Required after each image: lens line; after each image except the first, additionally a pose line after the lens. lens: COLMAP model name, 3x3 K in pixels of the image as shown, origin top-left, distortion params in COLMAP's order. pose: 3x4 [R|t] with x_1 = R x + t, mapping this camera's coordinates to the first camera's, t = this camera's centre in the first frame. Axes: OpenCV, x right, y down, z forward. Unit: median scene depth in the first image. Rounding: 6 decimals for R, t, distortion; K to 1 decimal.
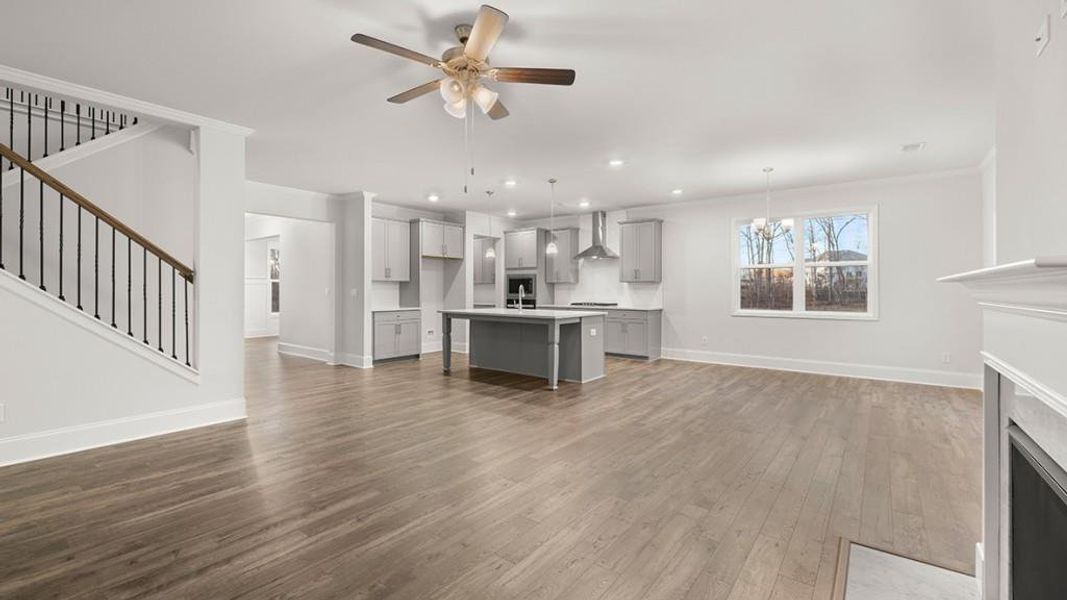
lens RADIAL K [[449.4, 0, 530.7], [0, 449.4, 288.0], [0, 0, 1]] dist [0.001043, 0.000079]
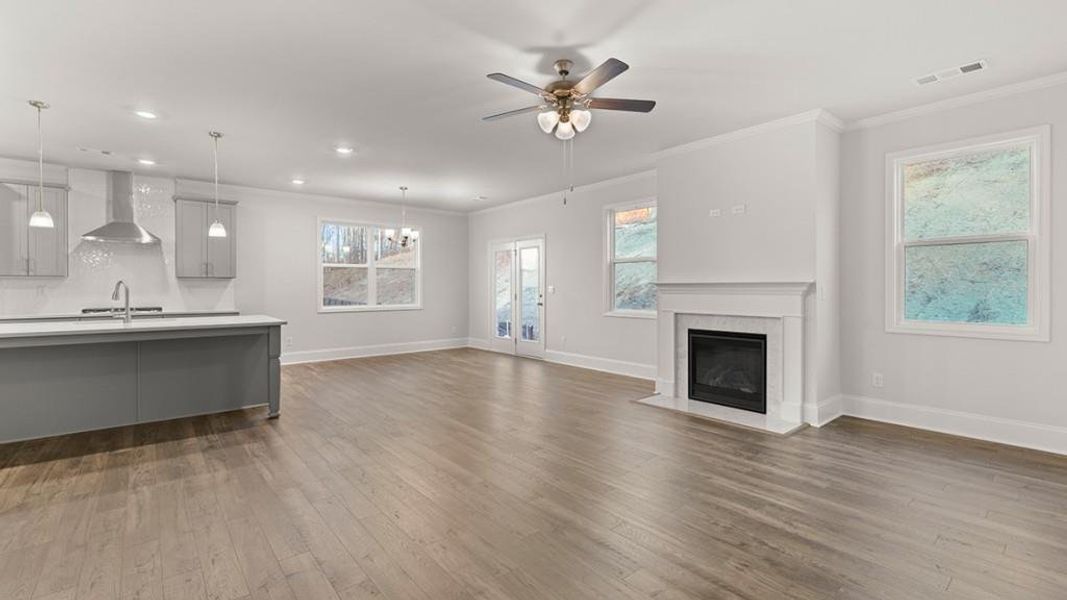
lens RADIAL K [[462.0, 0, 541.2], [0, 462.0, 288.5], [0, 0, 1]] dist [0.000511, 0.000034]
pose [[0.202669, -0.002770, 0.979243, -0.415662], [-0.001993, 0.999993, 0.003241, 0.001434], [-0.979245, -0.002608, 0.202662, 0.254808]]
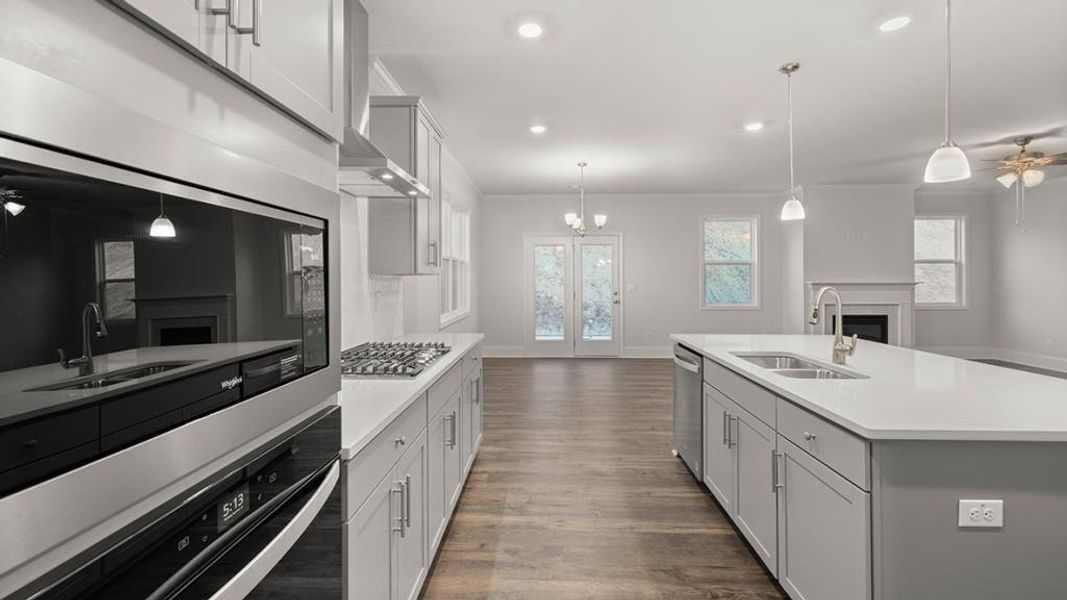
lens RADIAL K [[442.0, 0, 534.3], [0, 442.0, 275.5], [0, 0, 1]] dist [-0.000146, -0.000137]
pose [[-0.581328, 0.007446, 0.813635, -0.126233], [-0.000403, 0.999955, -0.009438, -0.009274], [-0.813669, -0.005814, -0.581299, 1.100992]]
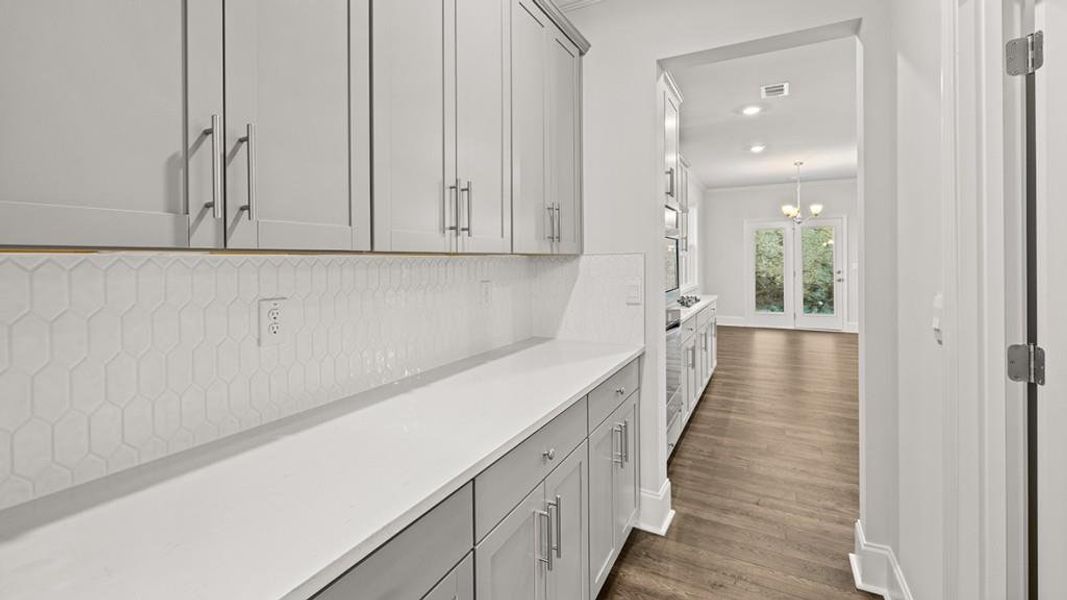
lens RADIAL K [[436.8, 0, 540.3], [0, 436.8, 259.5], [0, 0, 1]] dist [-0.000236, -0.000025]
pose [[-0.164243, 0.001652, 0.986418, -0.325748], [0.002242, 0.999997, -0.001301, -0.008990], [-0.986417, 0.001997, -0.164246, 1.243941]]
